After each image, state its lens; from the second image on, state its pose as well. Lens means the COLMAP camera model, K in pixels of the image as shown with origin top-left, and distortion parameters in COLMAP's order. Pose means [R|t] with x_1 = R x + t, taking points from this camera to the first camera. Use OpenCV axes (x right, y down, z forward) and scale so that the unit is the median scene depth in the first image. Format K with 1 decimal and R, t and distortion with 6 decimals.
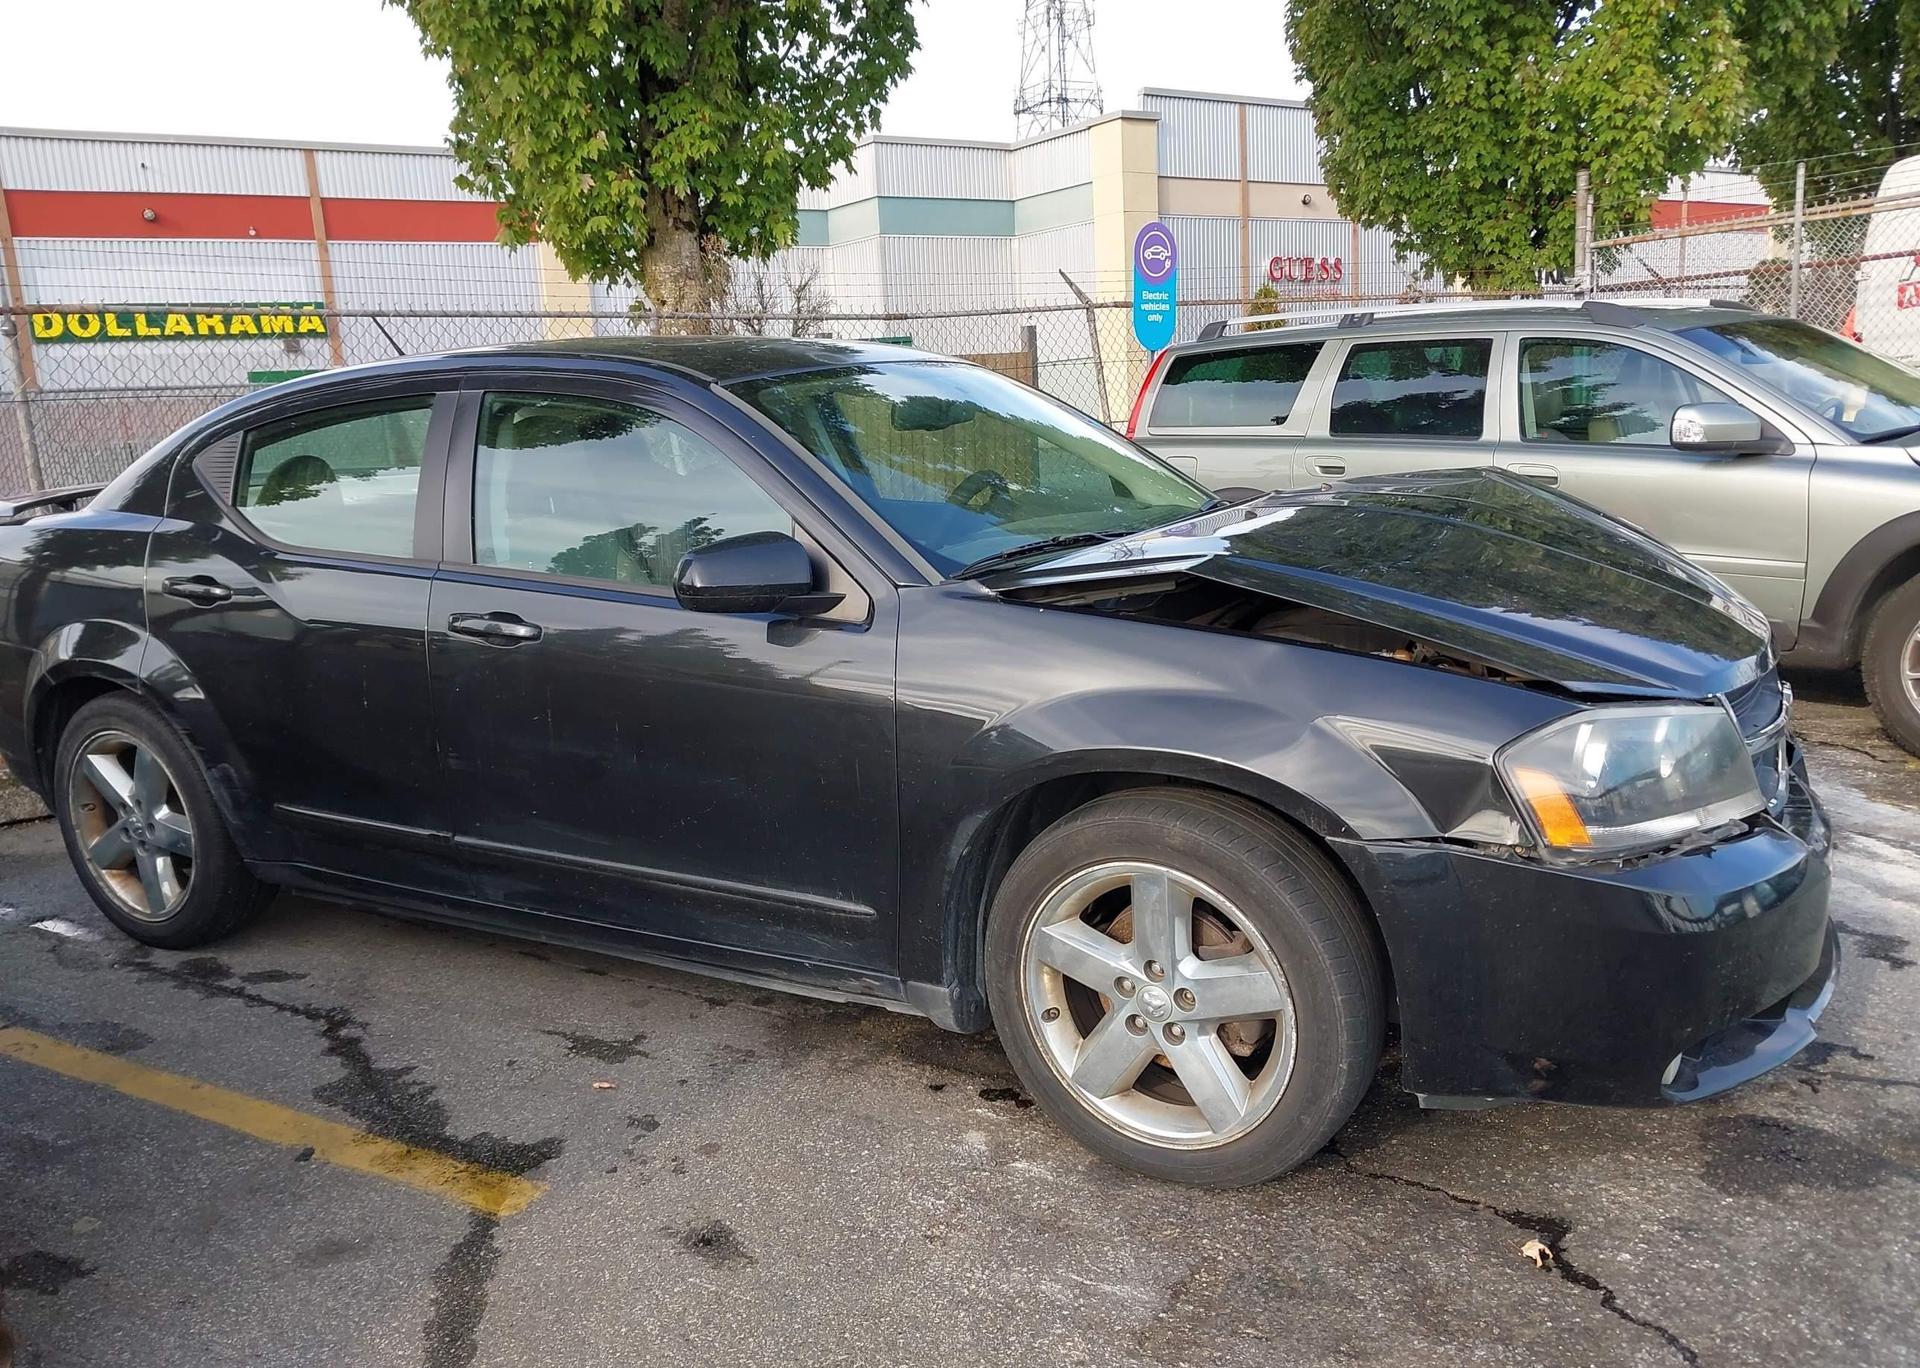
lens RADIAL K [[1549.9, 0, 996.7], [0, 1549.9, 687.4], [0, 0, 1]] dist [-0.005421, 0.000939]
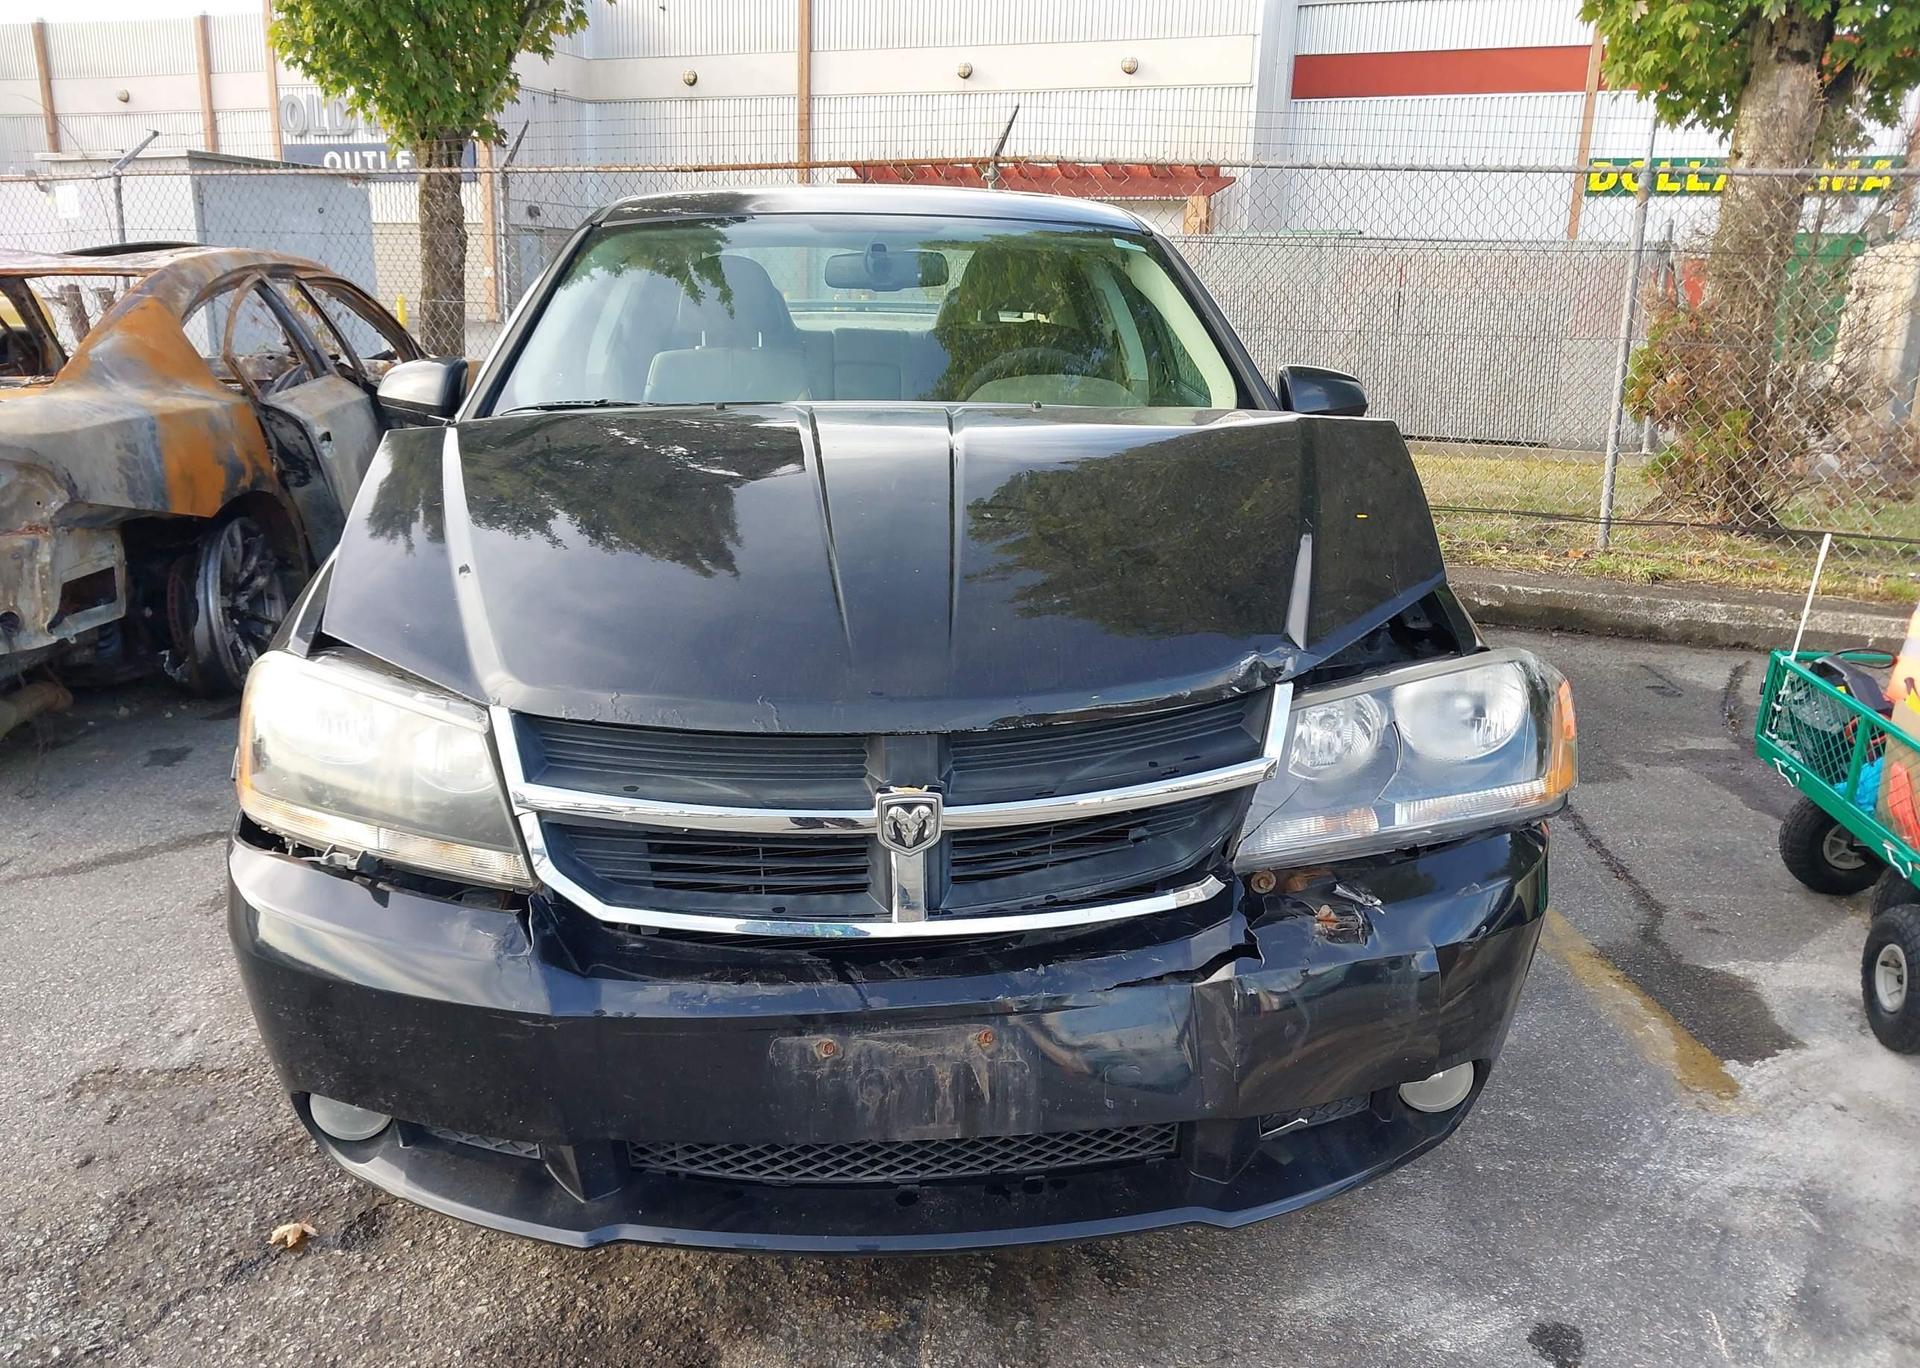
lens RADIAL K [[1582.8, 0, 957.3], [0, 1582.8, 695.4], [0, 0, 1]] dist [0.015763, -0.001151]
pose [[0.520893, 0.275583, -0.807914, 0.329077], [-0.207804, 0.958919, 0.193112, -0.052675], [0.827942, 0.067297, 0.556762, 0.213518]]
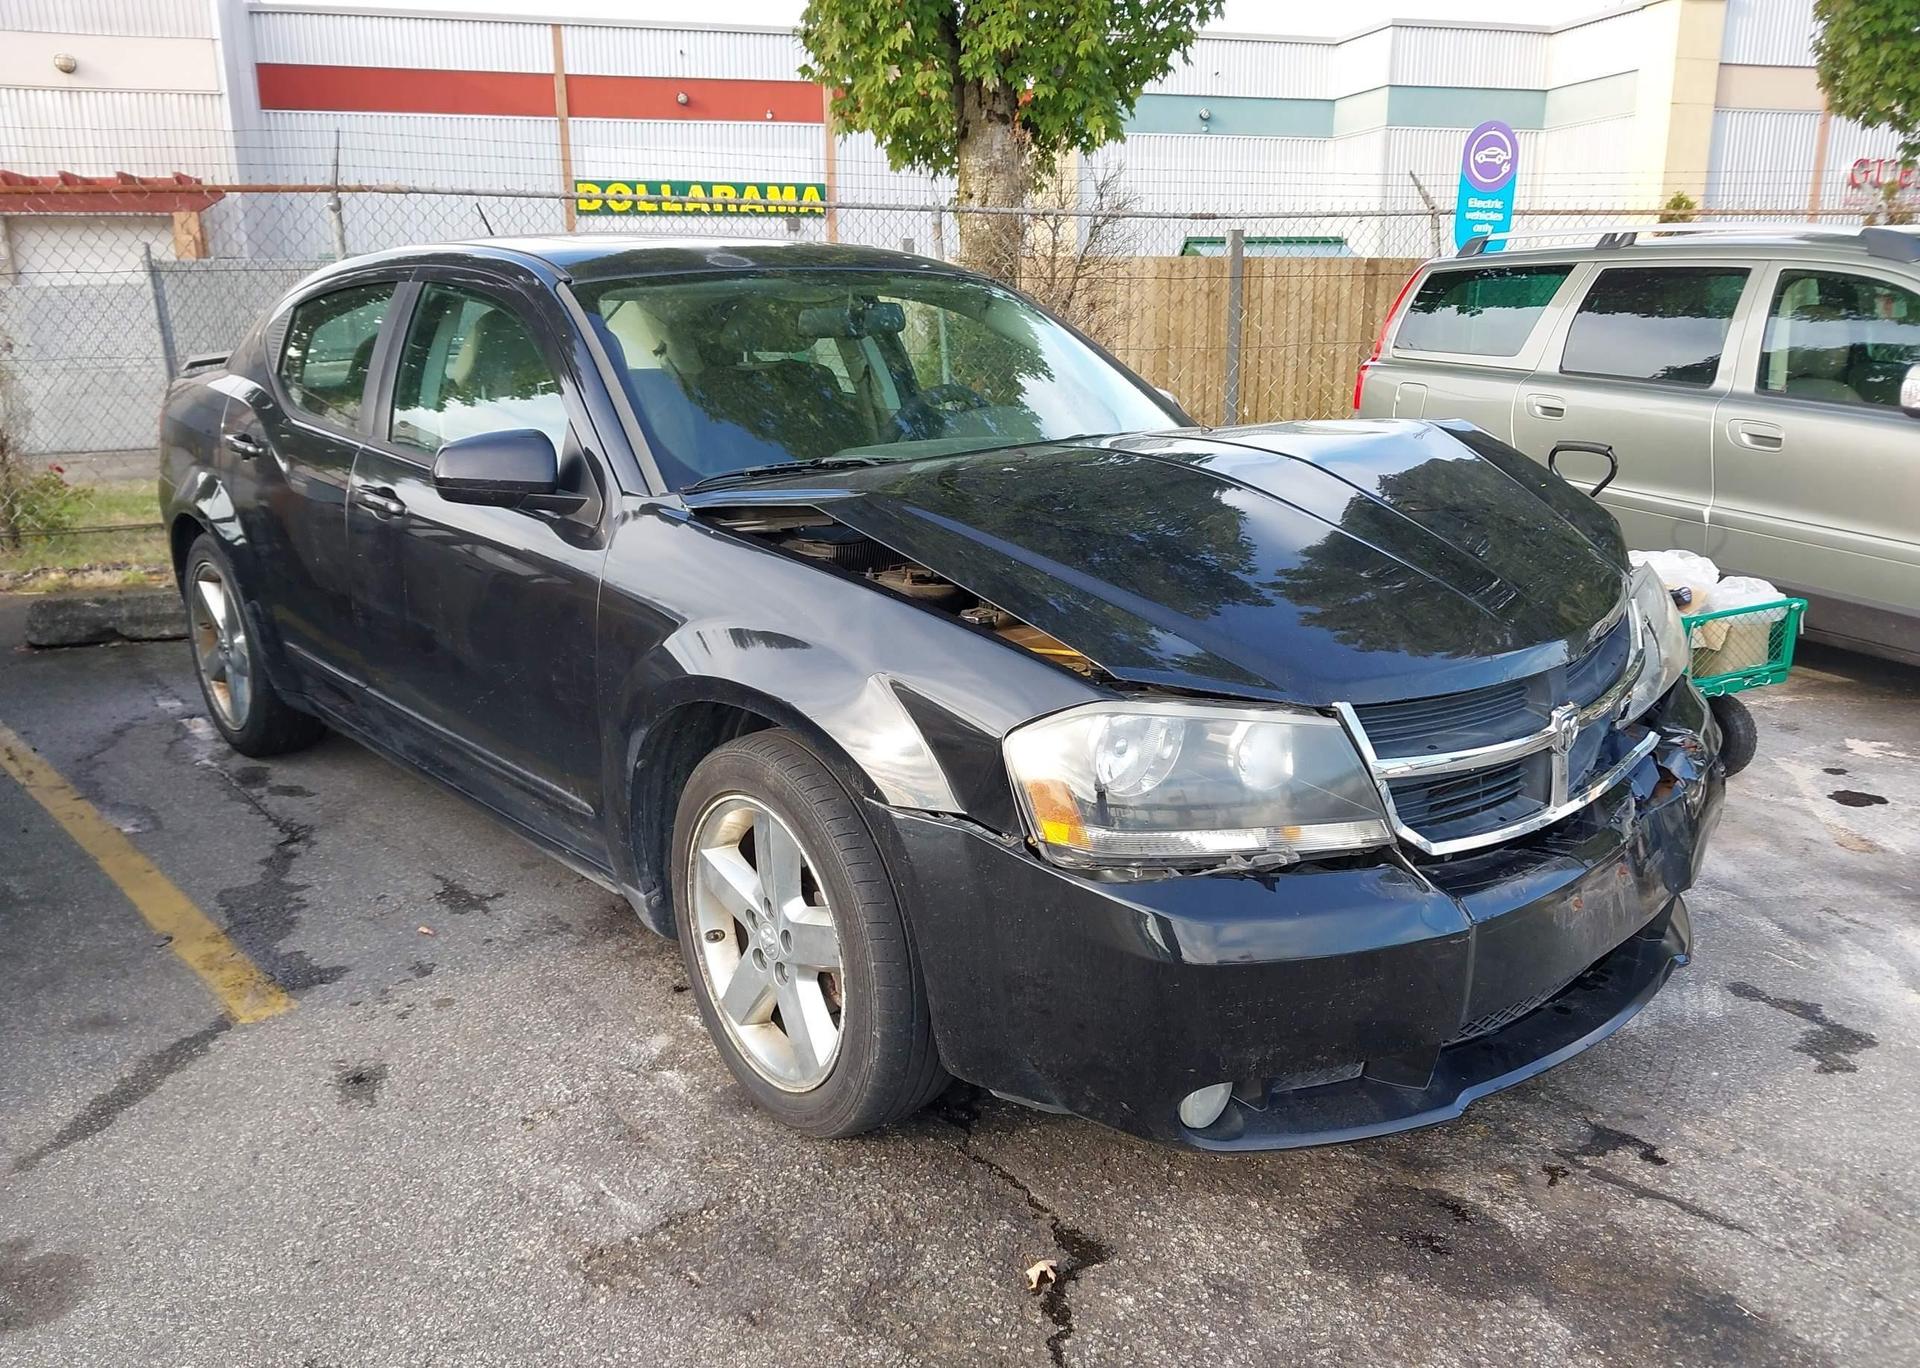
lens RADIAL K [[1576.3, 0, 985.9], [0, 1576.3, 683.5], [0, 0, 1]] dist [-0.033260, 0.067002]
pose [[0.940661, 0.125465, -0.315302, 0.155427], [-0.106694, 0.991369, 0.076181, -0.014524], [0.322138, -0.038019, 0.945929, 0.030749]]
